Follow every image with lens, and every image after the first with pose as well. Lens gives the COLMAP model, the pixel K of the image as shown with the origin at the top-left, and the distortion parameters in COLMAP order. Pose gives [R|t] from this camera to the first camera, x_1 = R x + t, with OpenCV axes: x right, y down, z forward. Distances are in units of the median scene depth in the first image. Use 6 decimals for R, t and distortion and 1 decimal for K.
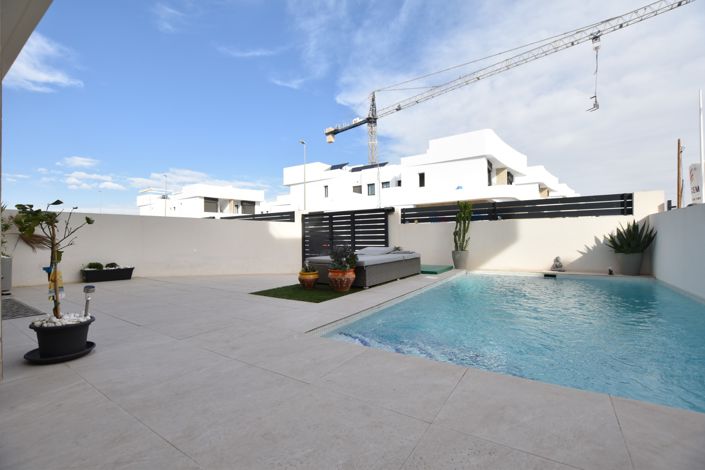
lens RADIAL K [[309.3, 0, 353.6], [0, 309.3, 235.3], [0, 0, 1]] dist [-0.036829, 0.006378]
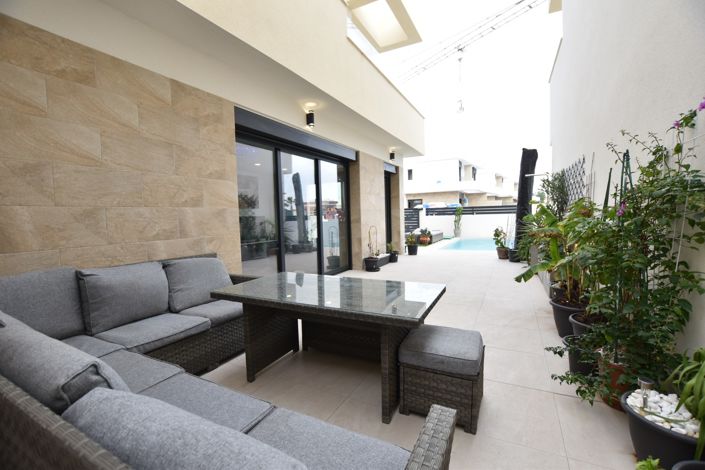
lens RADIAL K [[309.3, 0, 353.6], [0, 309.3, 235.3], [0, 0, 1]] dist [-0.036829, 0.006378]
pose [[0.993392, -0.019013, 0.113187, -0.406868], [0.010800, 0.997292, 0.072740, -0.047095], [-0.114263, -0.071037, 0.990907, -0.693375]]
